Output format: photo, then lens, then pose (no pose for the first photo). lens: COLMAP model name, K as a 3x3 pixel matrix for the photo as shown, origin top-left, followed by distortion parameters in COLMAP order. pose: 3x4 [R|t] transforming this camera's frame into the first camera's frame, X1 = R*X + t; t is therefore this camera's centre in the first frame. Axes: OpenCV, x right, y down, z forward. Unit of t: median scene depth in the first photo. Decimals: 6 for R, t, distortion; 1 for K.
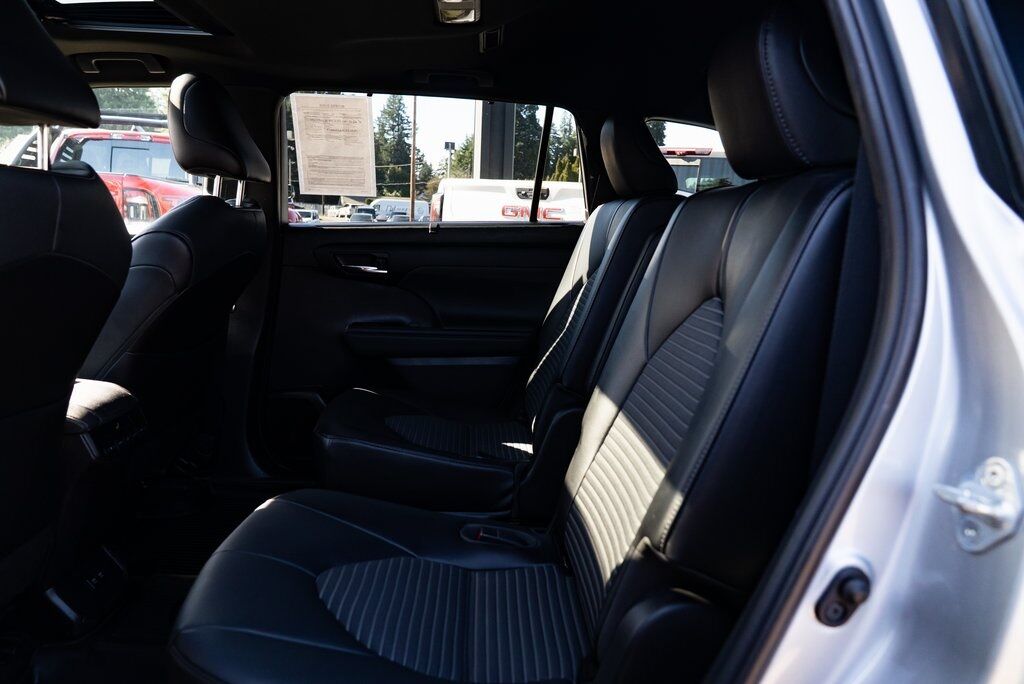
lens RADIAL K [[697.2, 0, 510.4], [0, 697.2, 345.3], [0, 0, 1]] dist [-0.034969, 0.022014]
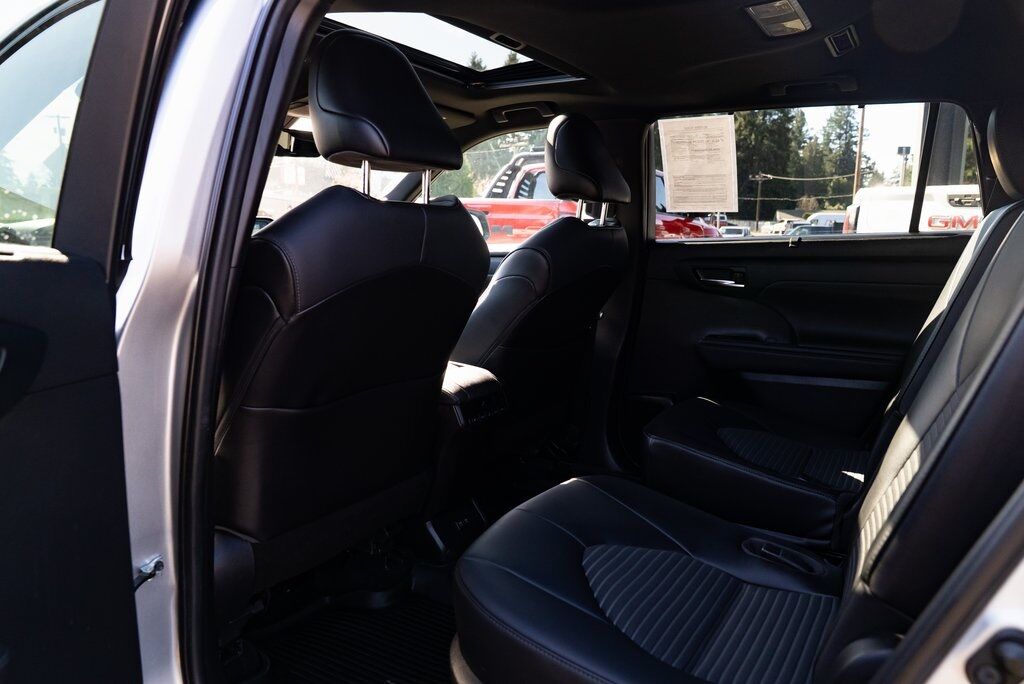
lens RADIAL K [[697.2, 0, 514.7], [0, 697.2, 345.1], [0, 0, 1]] dist [-0.034969, 0.022014]
pose [[0.828576, 0.061132, -0.556529, 0.125773], [-0.074624, 0.997211, -0.001564, 0.006678], [0.554881, 0.042826, 0.830827, -0.014902]]
